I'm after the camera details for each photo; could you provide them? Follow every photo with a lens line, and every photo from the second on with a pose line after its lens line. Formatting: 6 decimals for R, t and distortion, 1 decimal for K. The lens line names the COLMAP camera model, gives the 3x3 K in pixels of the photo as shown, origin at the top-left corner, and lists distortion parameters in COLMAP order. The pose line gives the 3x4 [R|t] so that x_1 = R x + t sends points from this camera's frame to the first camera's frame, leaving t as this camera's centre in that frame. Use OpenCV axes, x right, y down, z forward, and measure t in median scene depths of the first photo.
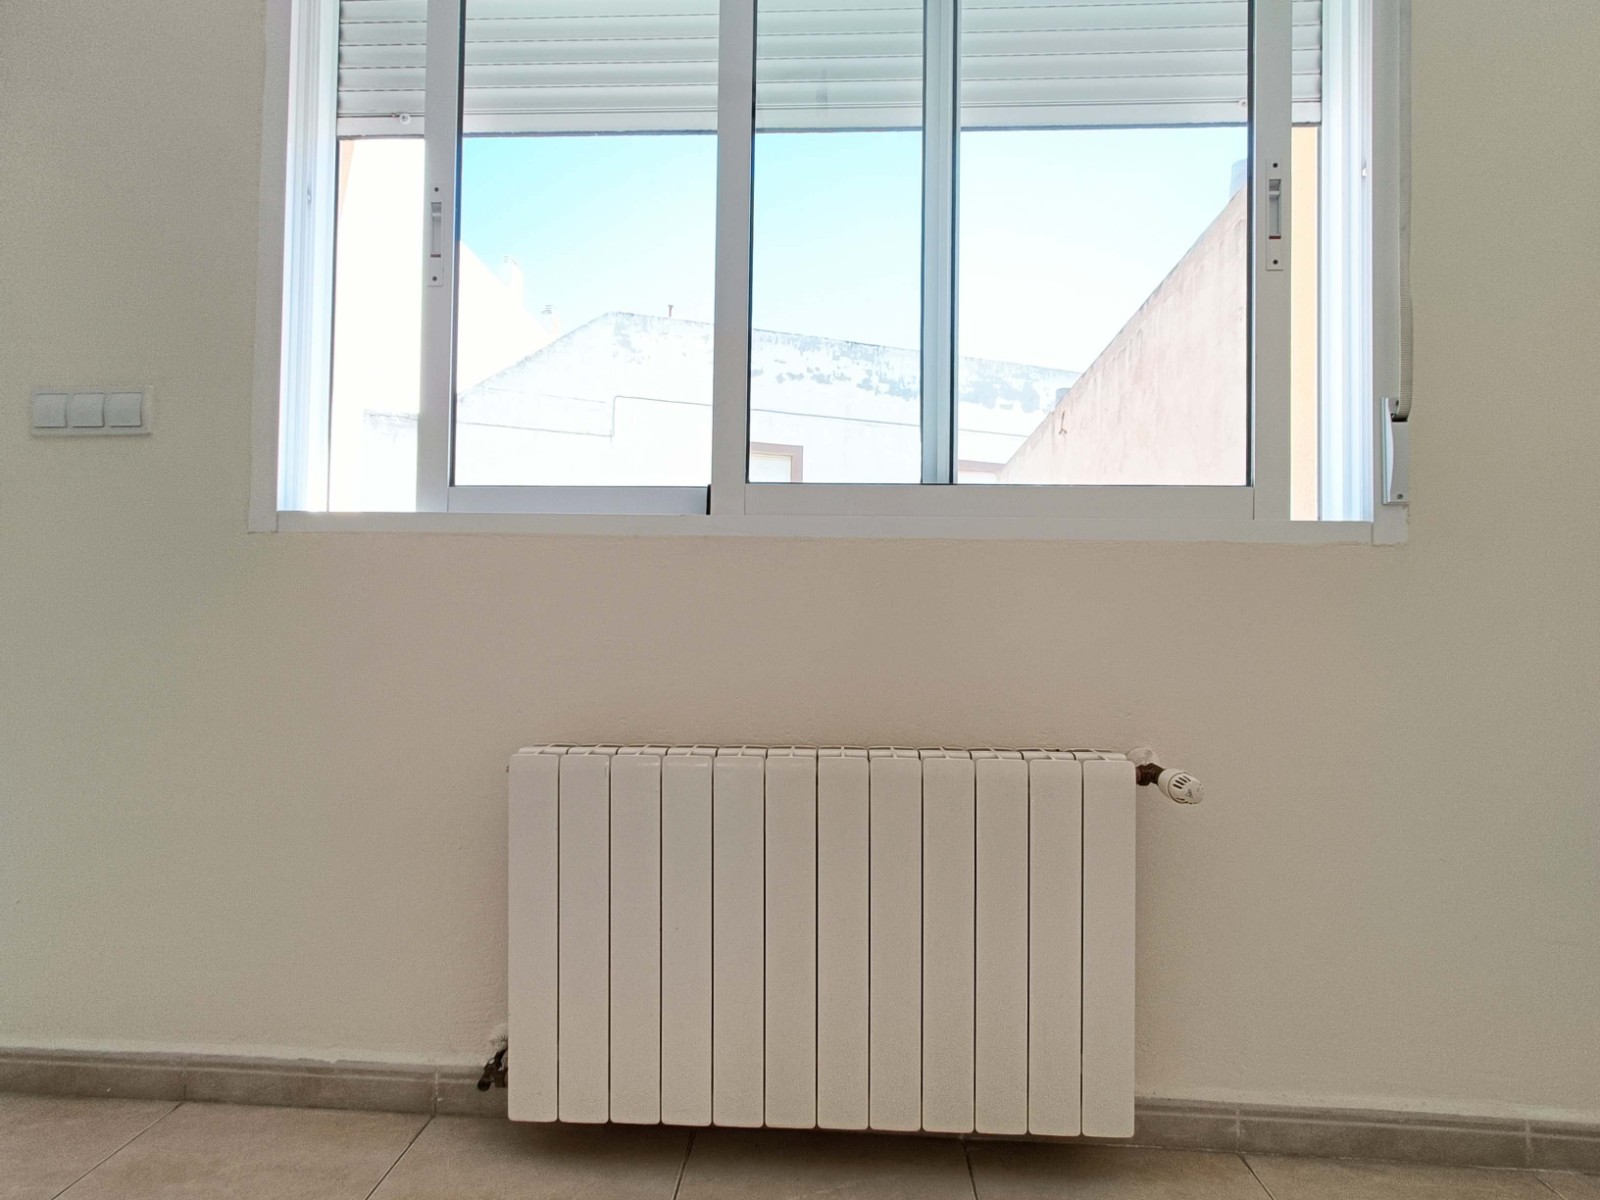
lens RADIAL K [[718.3, 0, 803.5], [0, 718.3, 599.5], [0, 0, 1]] dist [0.004447, 0.000152]
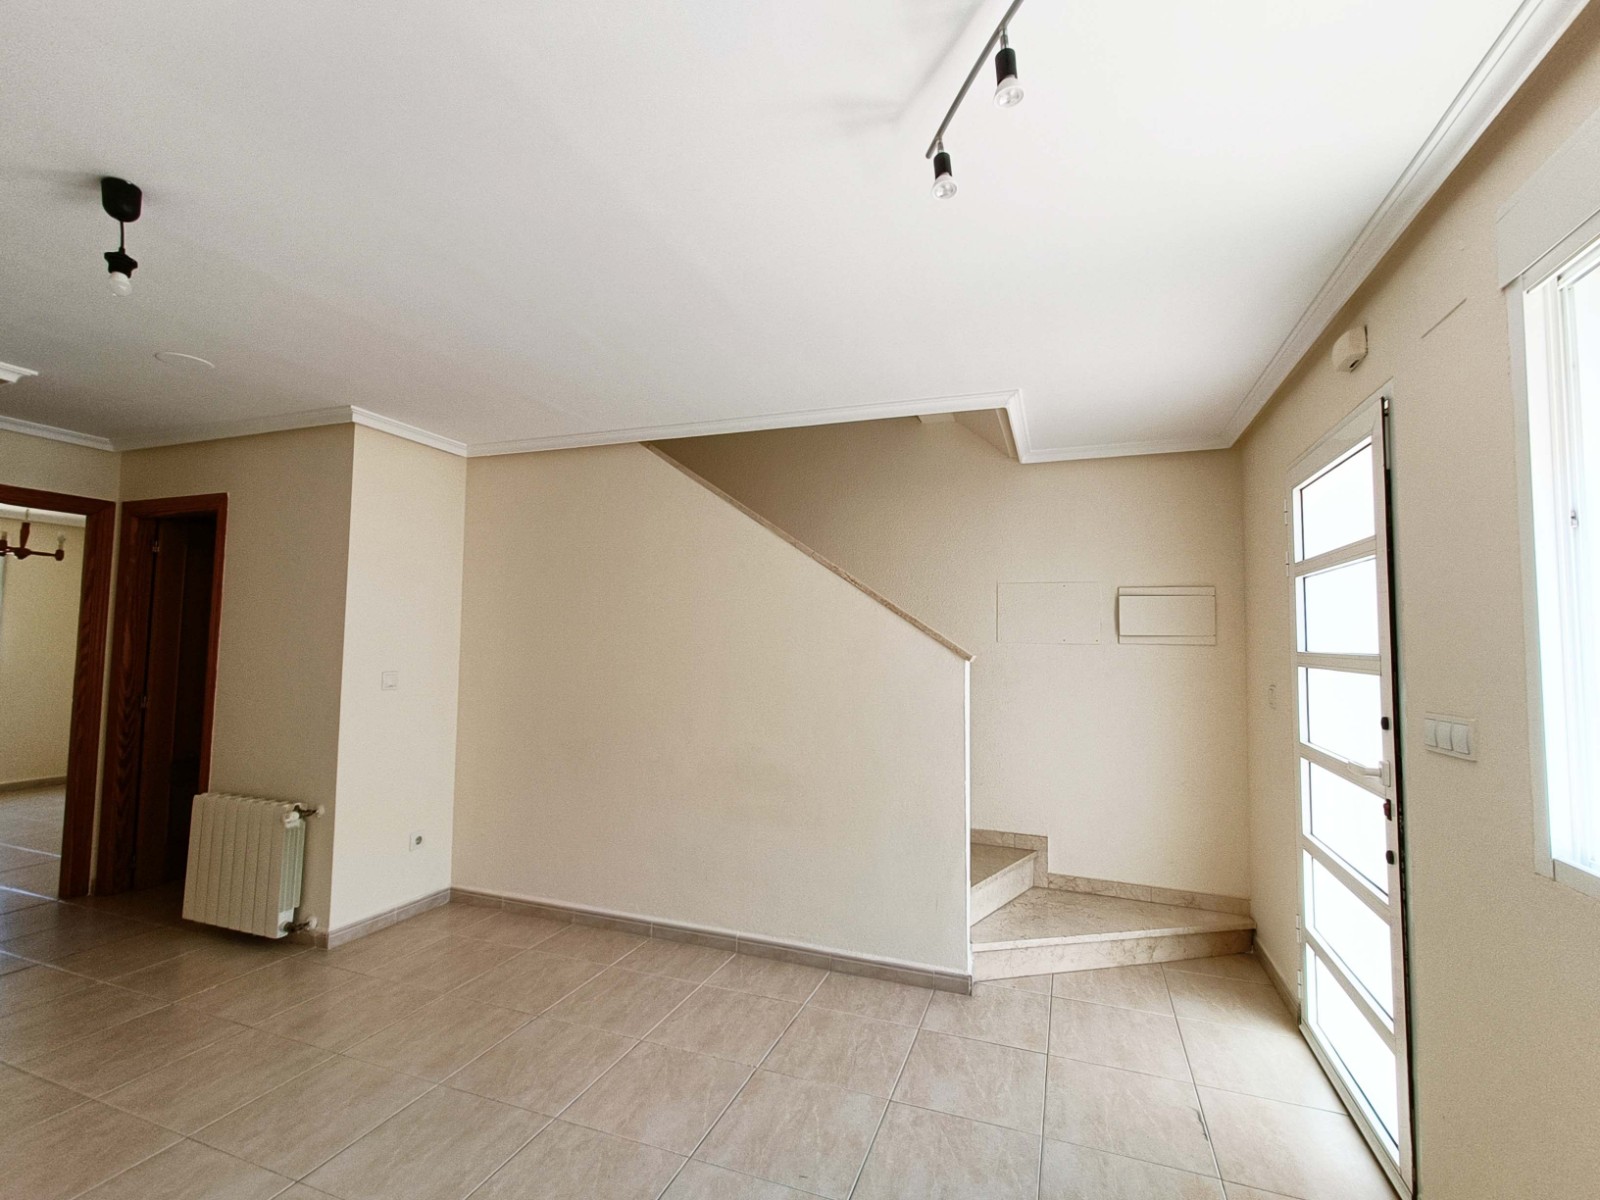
lens RADIAL K [[718.3, 0, 804.1], [0, 718.3, 602.4], [0, 0, 1]] dist [0.004447, 0.000152]
pose [[-0.301474, -0.078315, -0.950253, 0.580728], [0.002467, 0.996554, -0.082914, -0.411245], [0.953471, -0.027341, -0.300242, 0.324657]]
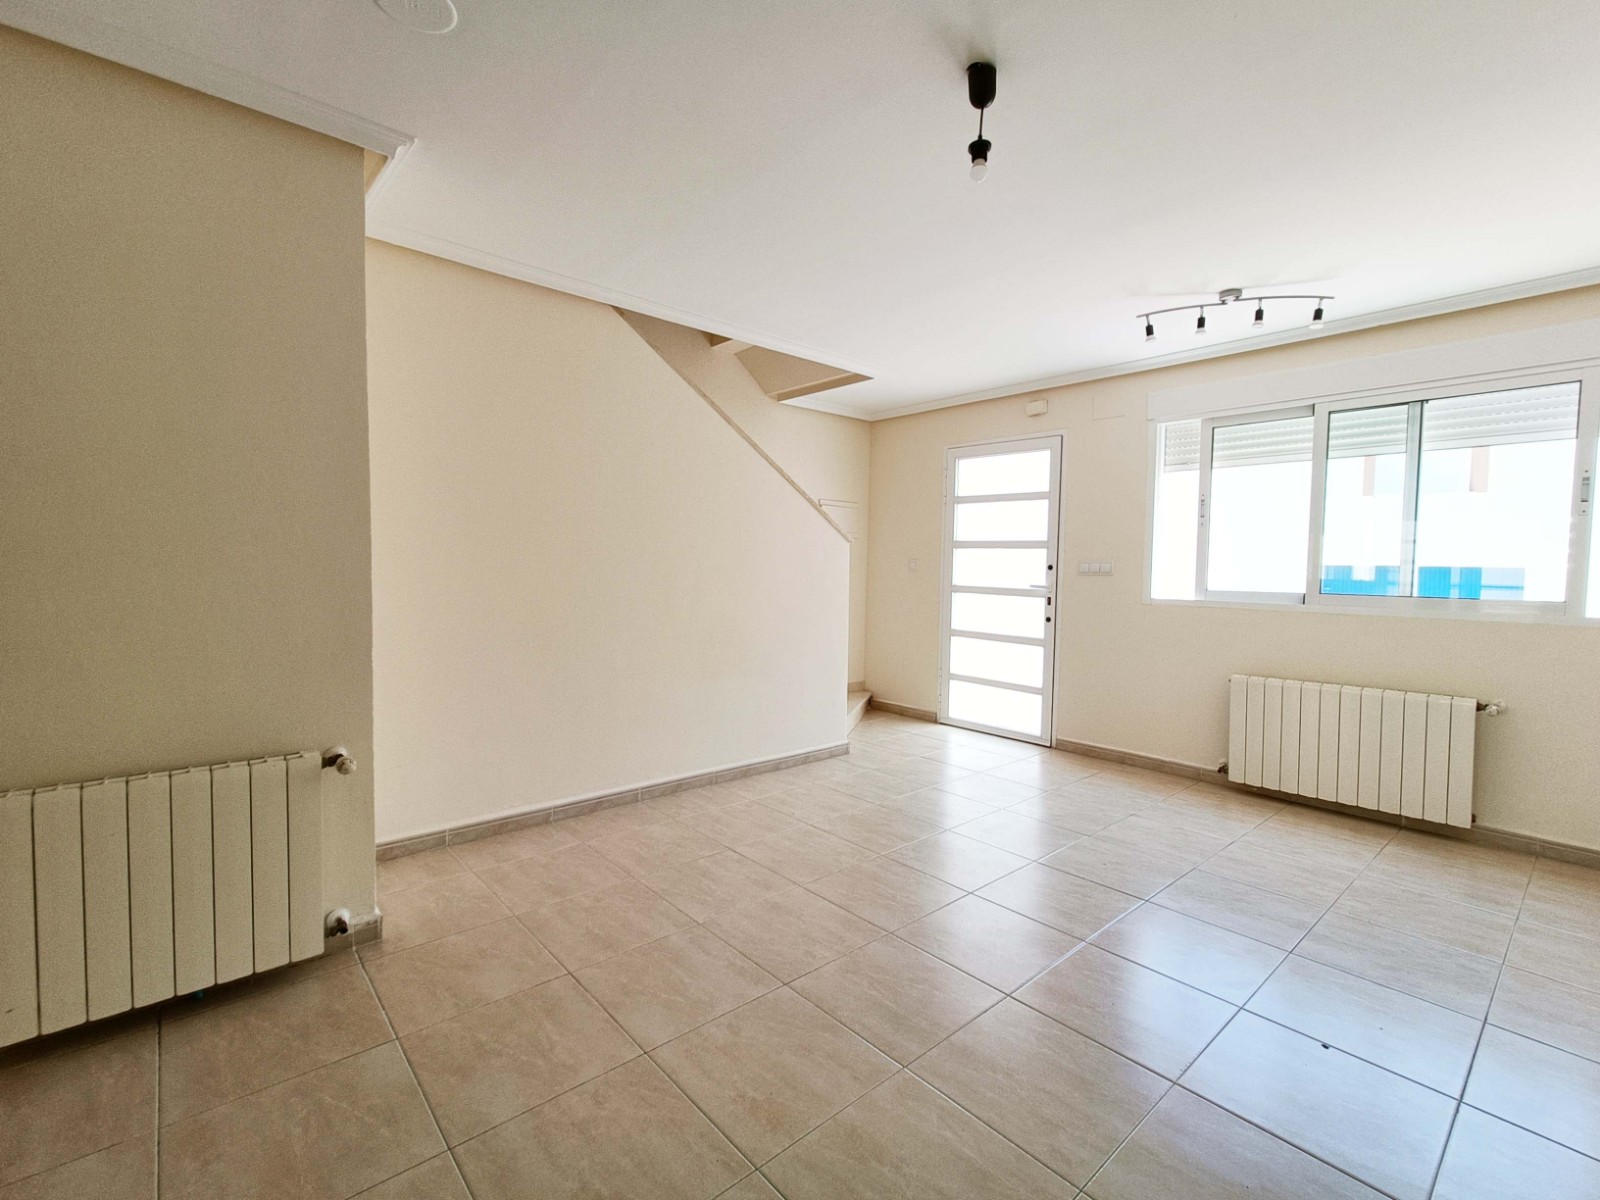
lens RADIAL K [[718.3, 0, 805.5], [0, 718.3, 600.1], [0, 0, 1]] dist [0.004447, 0.000152]
pose [[0.699647, 0.030236, -0.713848, 0.557655], [0.012060, 0.998462, 0.054111, -0.326167], [0.714387, -0.046468, 0.698207, -2.582619]]
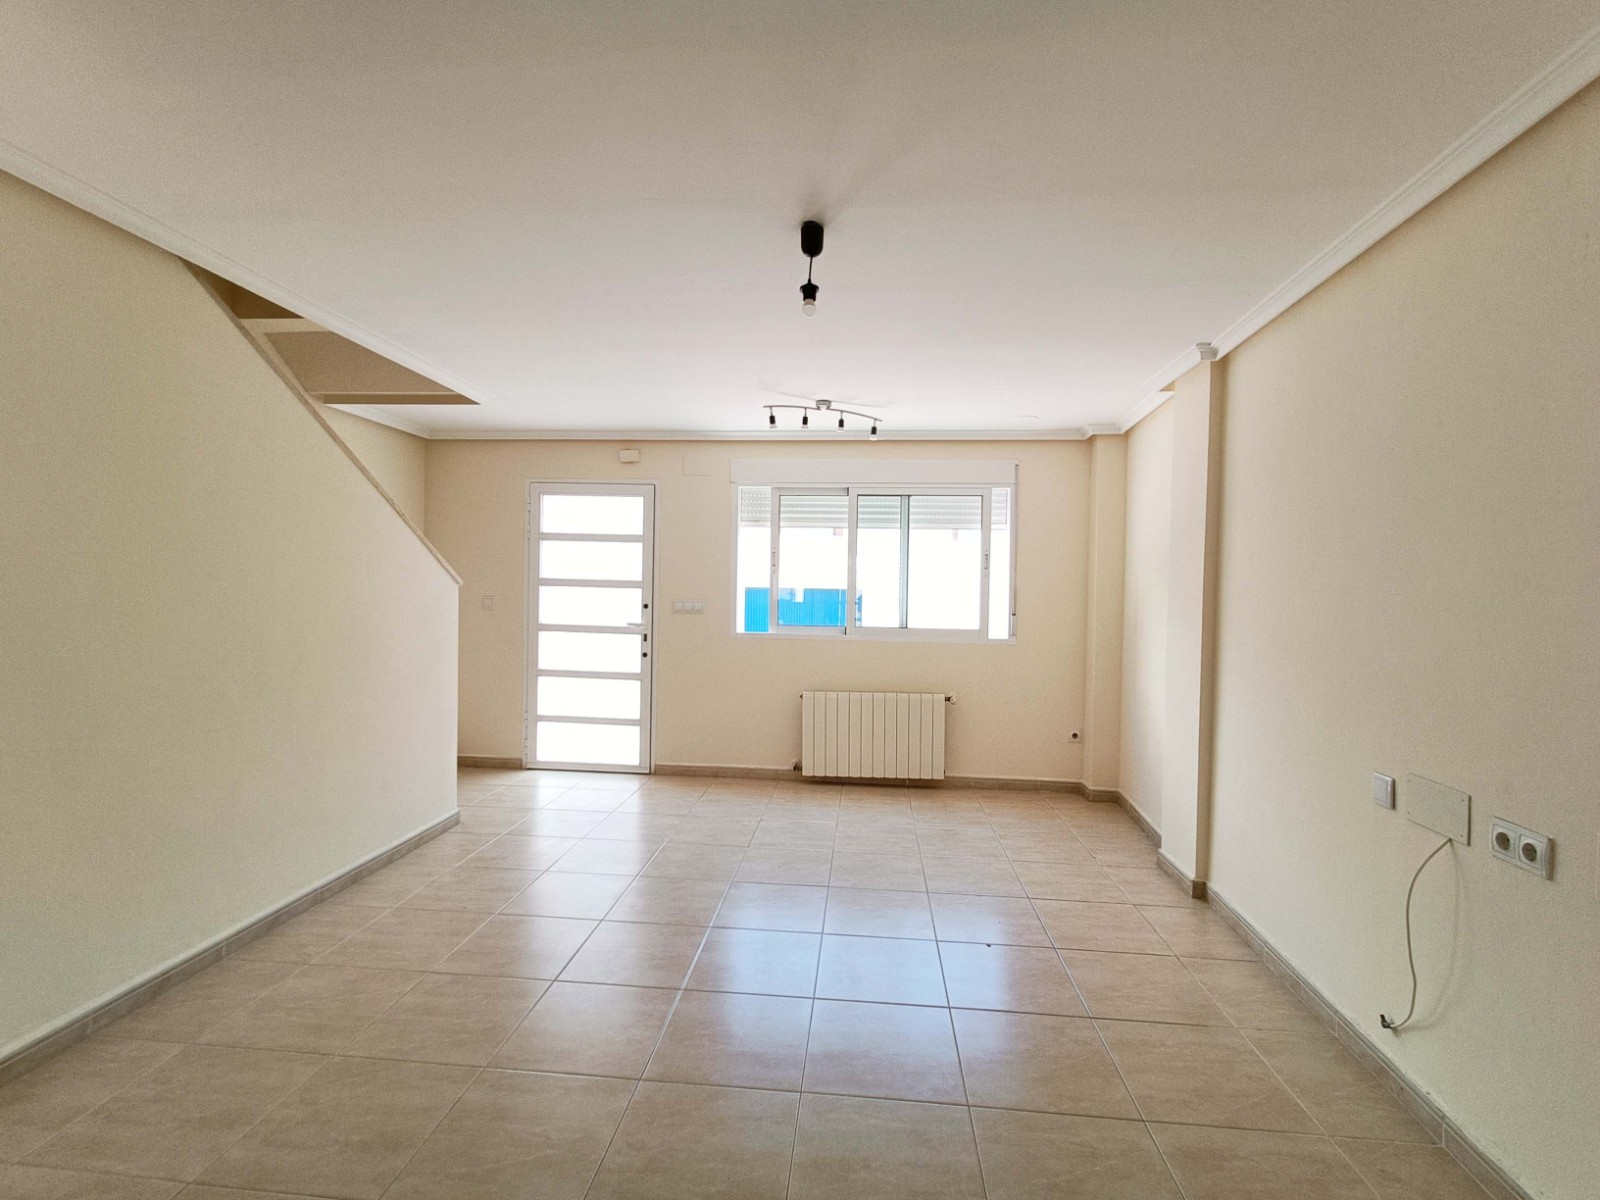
lens RADIAL K [[718.3, 0, 804.8], [0, 718.3, 599.7], [0, 0, 1]] dist [0.004447, 0.000152]
pose [[0.999231, 0.002574, -0.039125, -0.204556], [-0.000996, 0.999186, 0.040316, -0.479853], [0.039197, -0.040246, 0.998421, -3.034421]]
